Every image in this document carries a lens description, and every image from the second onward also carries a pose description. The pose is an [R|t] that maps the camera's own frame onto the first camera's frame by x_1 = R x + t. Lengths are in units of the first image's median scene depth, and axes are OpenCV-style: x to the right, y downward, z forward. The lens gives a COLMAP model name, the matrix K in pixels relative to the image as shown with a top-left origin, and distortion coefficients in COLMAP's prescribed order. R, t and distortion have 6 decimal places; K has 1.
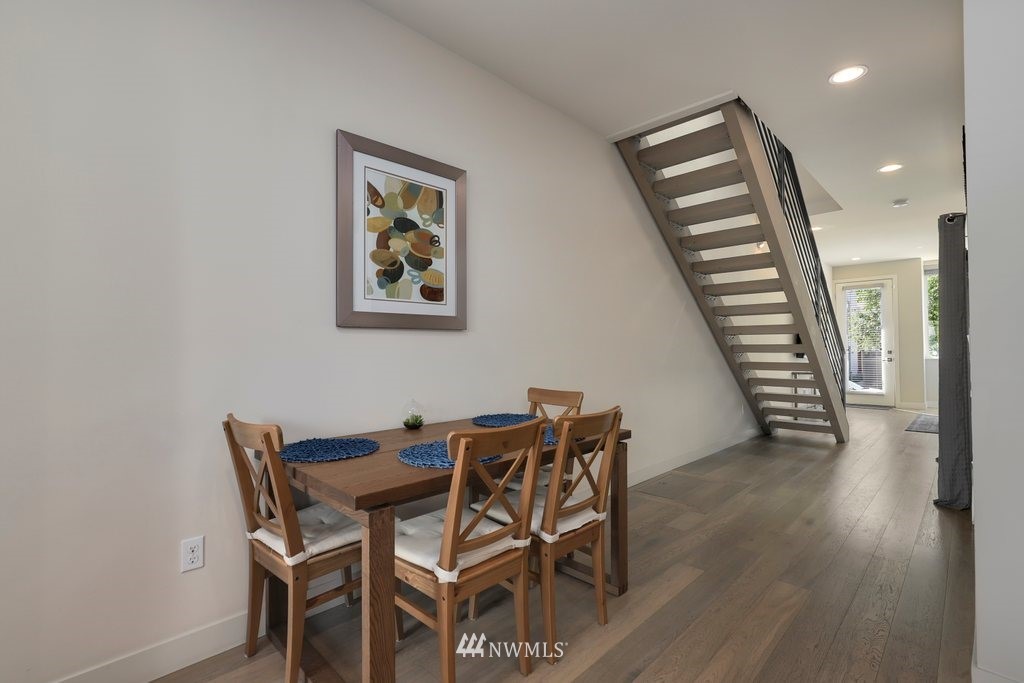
lens RADIAL K [[472.7, 0, 513.6], [0, 472.7, 331.9], [0, 0, 1]] dist [-0.011255, 0.000536]
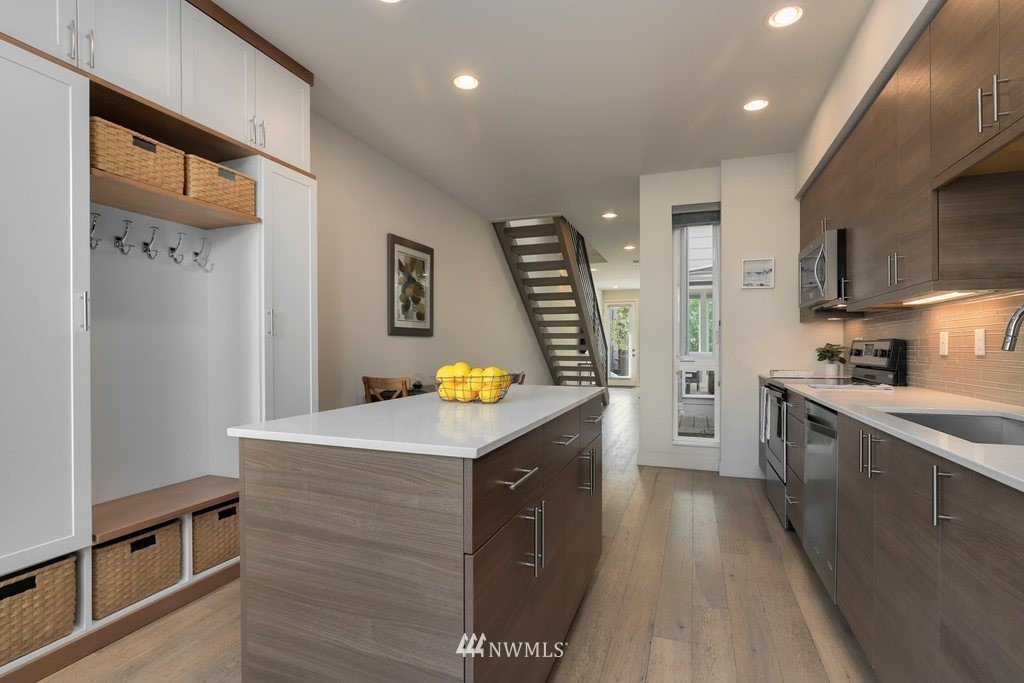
lens RADIAL K [[479.6, 0, 518.2], [0, 479.6, 350.5], [0, 0, 1]] dist [-0.016705, 0.001492]
pose [[0.910757, -0.006712, 0.412889, -0.422895], [-0.008030, 0.999391, 0.033960, -0.010230], [-0.412865, -0.034245, 0.910148, -0.617796]]
